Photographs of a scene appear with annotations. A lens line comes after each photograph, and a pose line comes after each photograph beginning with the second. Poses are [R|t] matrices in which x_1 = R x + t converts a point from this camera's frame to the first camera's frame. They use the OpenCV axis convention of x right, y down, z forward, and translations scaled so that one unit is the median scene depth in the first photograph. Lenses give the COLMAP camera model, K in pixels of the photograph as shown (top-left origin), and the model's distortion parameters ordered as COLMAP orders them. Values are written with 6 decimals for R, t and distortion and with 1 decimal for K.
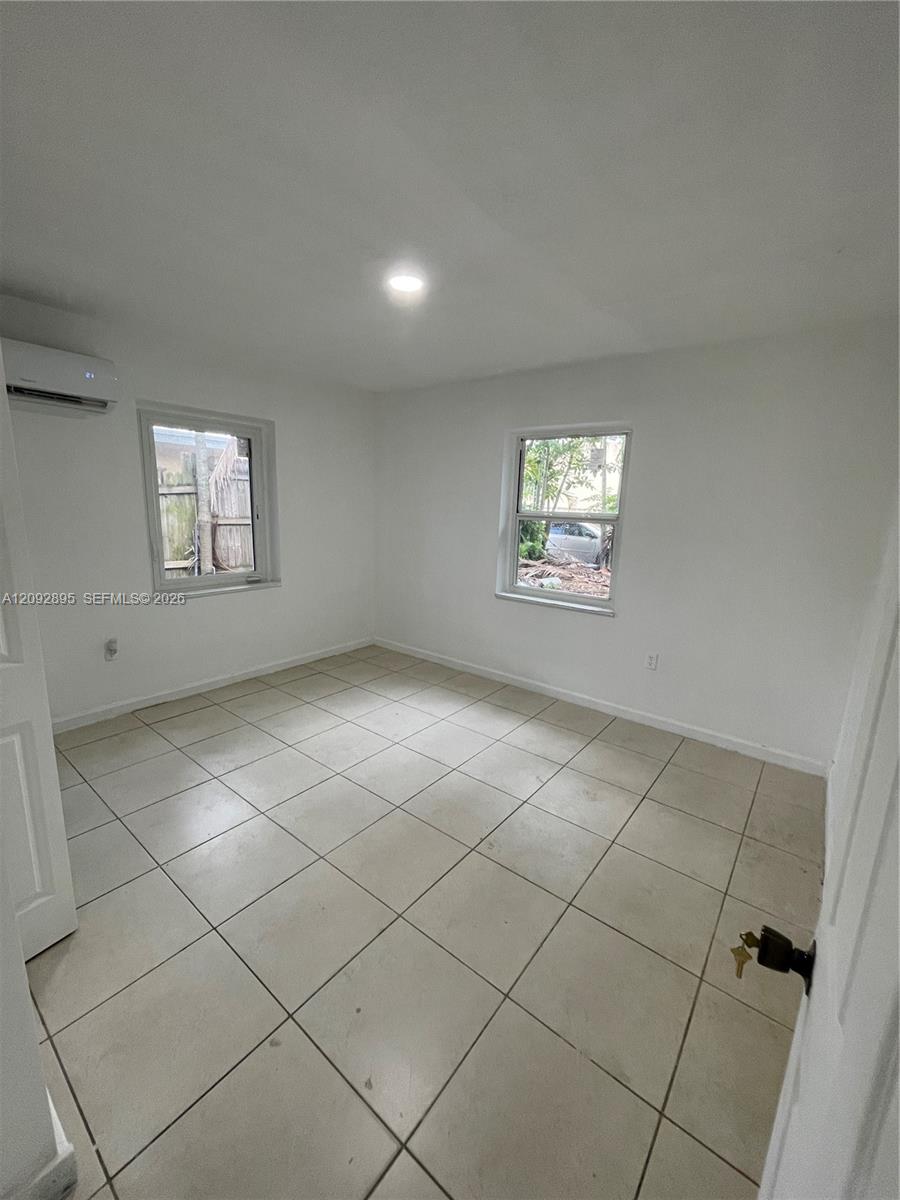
lens RADIAL K [[485.2, 0, 451.7], [0, 485.2, 597.8], [0, 0, 1]] dist [-0.001351, 0.000272]
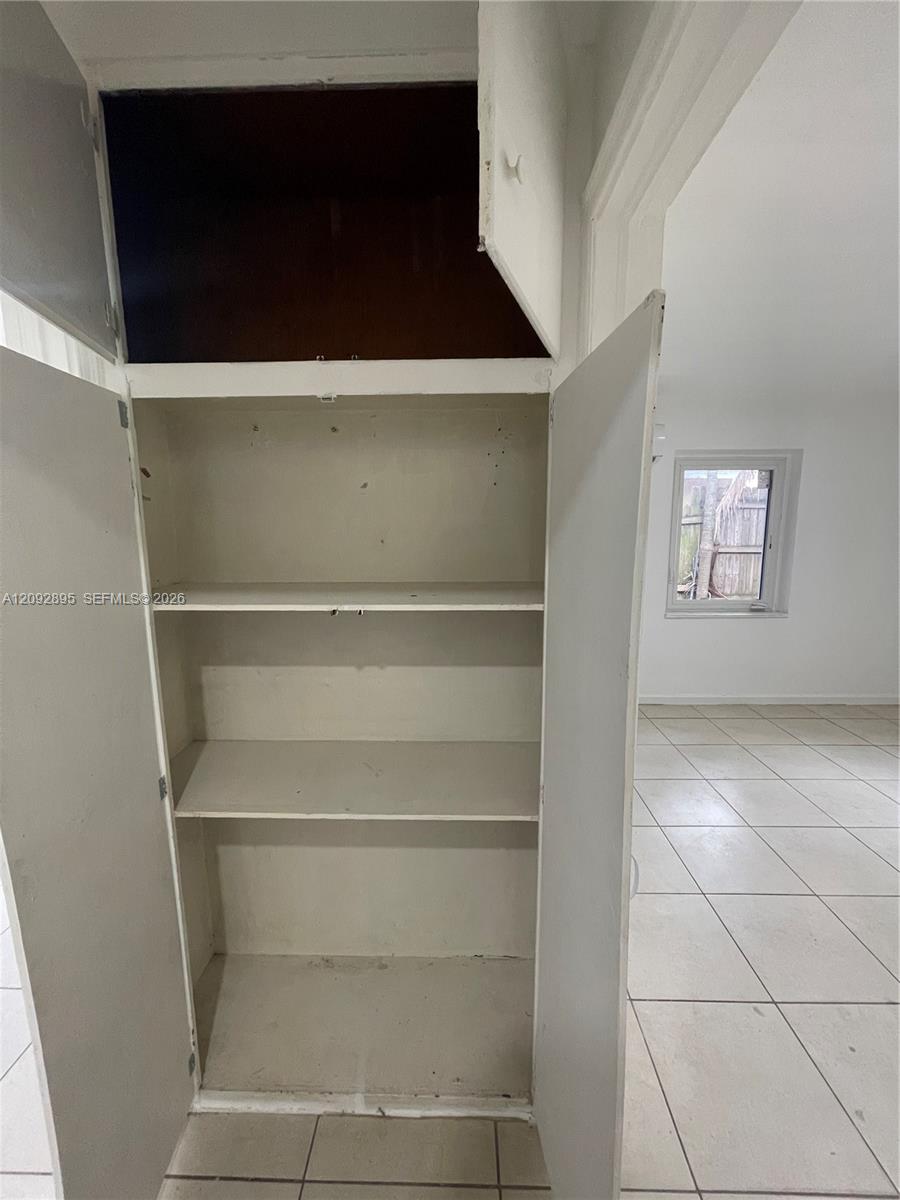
lens RADIAL K [[485.2, 0, 451.7], [0, 485.2, 597.8], [0, 0, 1]] dist [-0.001351, 0.000272]
pose [[0.602181, 0.085391, -0.793780, 0.004475], [-0.128248, 0.991698, 0.009390, 0.007859], [0.787991, 0.096146, 0.608133, -0.068827]]
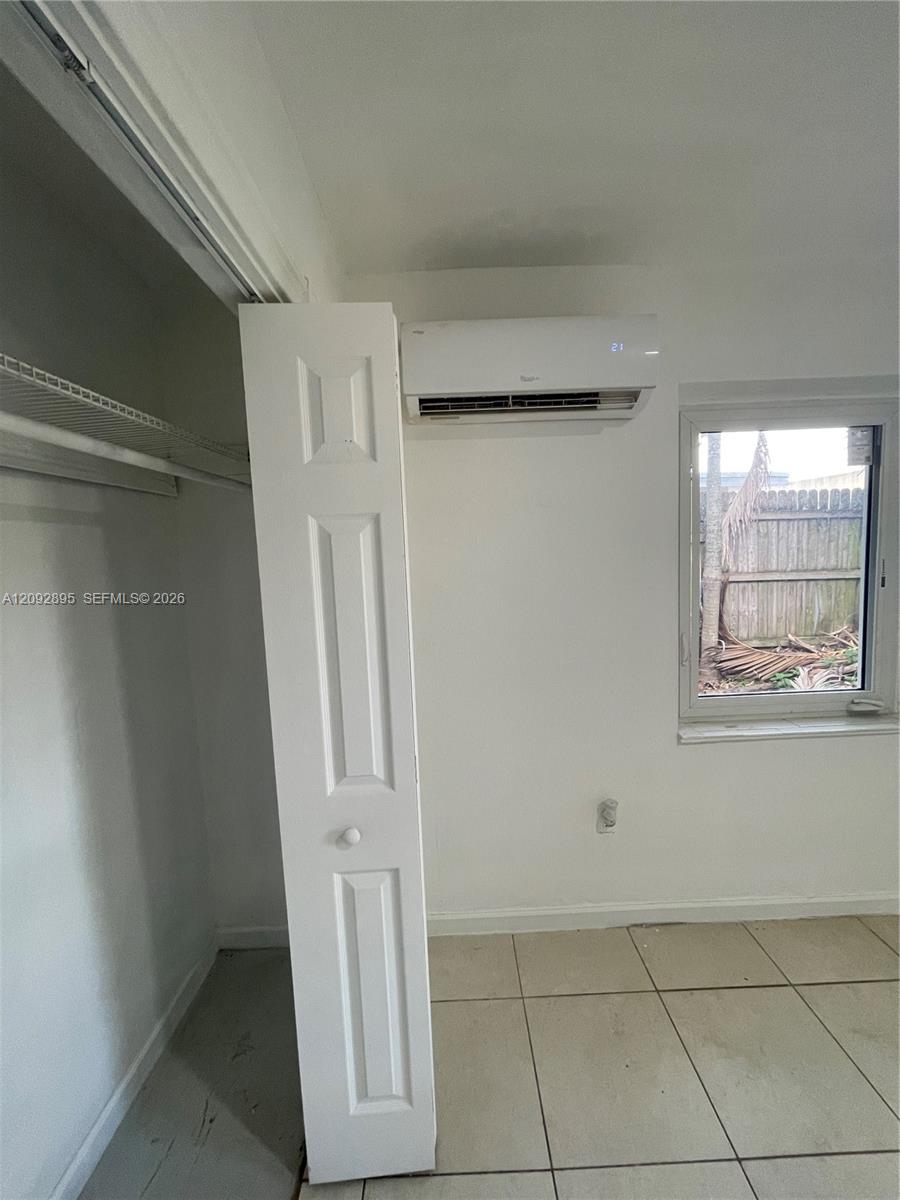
lens RADIAL K [[485.2, 0, 451.7], [0, 485.2, 597.8], [0, 0, 1]] dist [-0.001351, 0.000272]
pose [[0.625578, 0.018394, -0.779945, -0.173094], [-0.092819, 0.994376, -0.050997, -0.051743], [0.774620, 0.104296, 0.623767, 0.217624]]
